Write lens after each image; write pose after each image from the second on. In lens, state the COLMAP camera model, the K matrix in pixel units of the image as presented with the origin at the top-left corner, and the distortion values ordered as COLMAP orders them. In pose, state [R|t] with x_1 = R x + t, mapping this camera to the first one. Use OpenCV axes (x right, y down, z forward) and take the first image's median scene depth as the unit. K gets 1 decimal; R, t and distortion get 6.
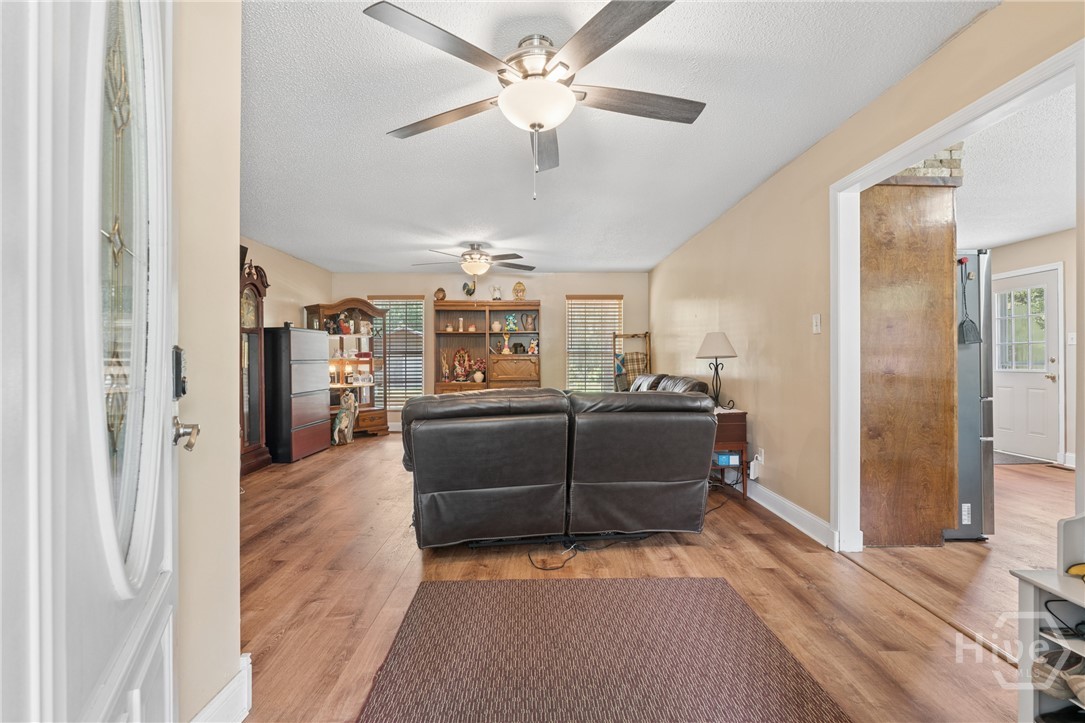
lens RADIAL K [[480.0, 0, 540.0], [0, 480.0, 357.8], [0, 0, 1]] dist [-0.009882, 0.000869]
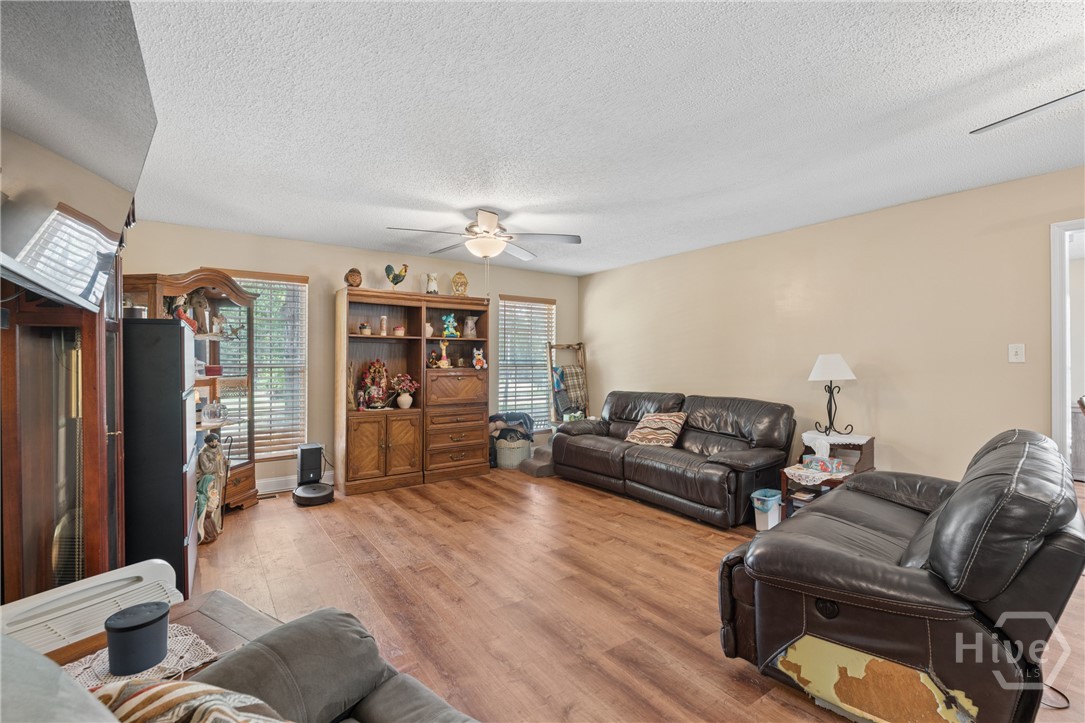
lens RADIAL K [[480.0, 0, 539.9], [0, 480.0, 362.6], [0, 0, 1]] dist [-0.009882, 0.000869]
pose [[0.825538, 0.002159, 0.564343, -0.366595], [-0.005487, 0.999976, 0.004200, -0.020444], [-0.564320, -0.006564, 0.825530, 0.310083]]
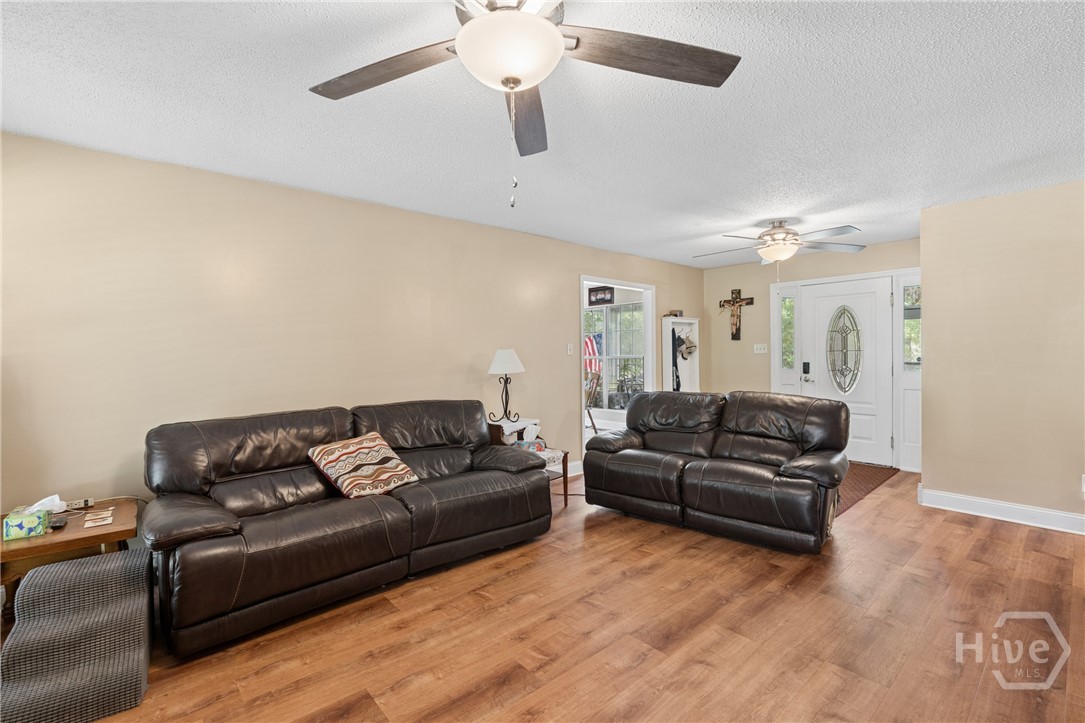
lens RADIAL K [[480.0, 0, 534.9], [0, 480.0, 355.2], [0, 0, 1]] dist [-0.009882, 0.000869]
pose [[-0.638324, 0.006430, 0.769741, -0.278275], [0.011264, 0.999936, 0.000988, -0.021716], [-0.769685, 0.009301, -0.638356, 0.927434]]
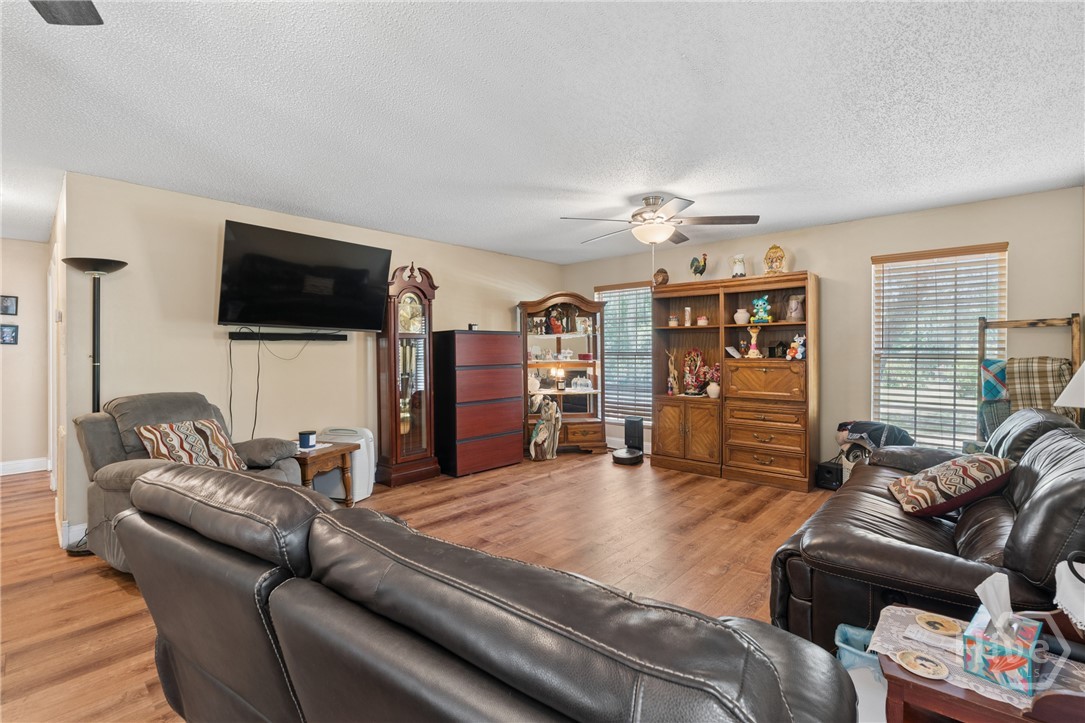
lens RADIAL K [[480.0, 0, 537.5], [0, 480.0, 358.1], [0, 0, 1]] dist [-0.009882, 0.000869]
pose [[0.728161, 0.013340, -0.685276, 0.165870], [0.001027, 0.999788, 0.020554, -0.021602], [0.685405, -0.015670, 0.727993, 0.319282]]
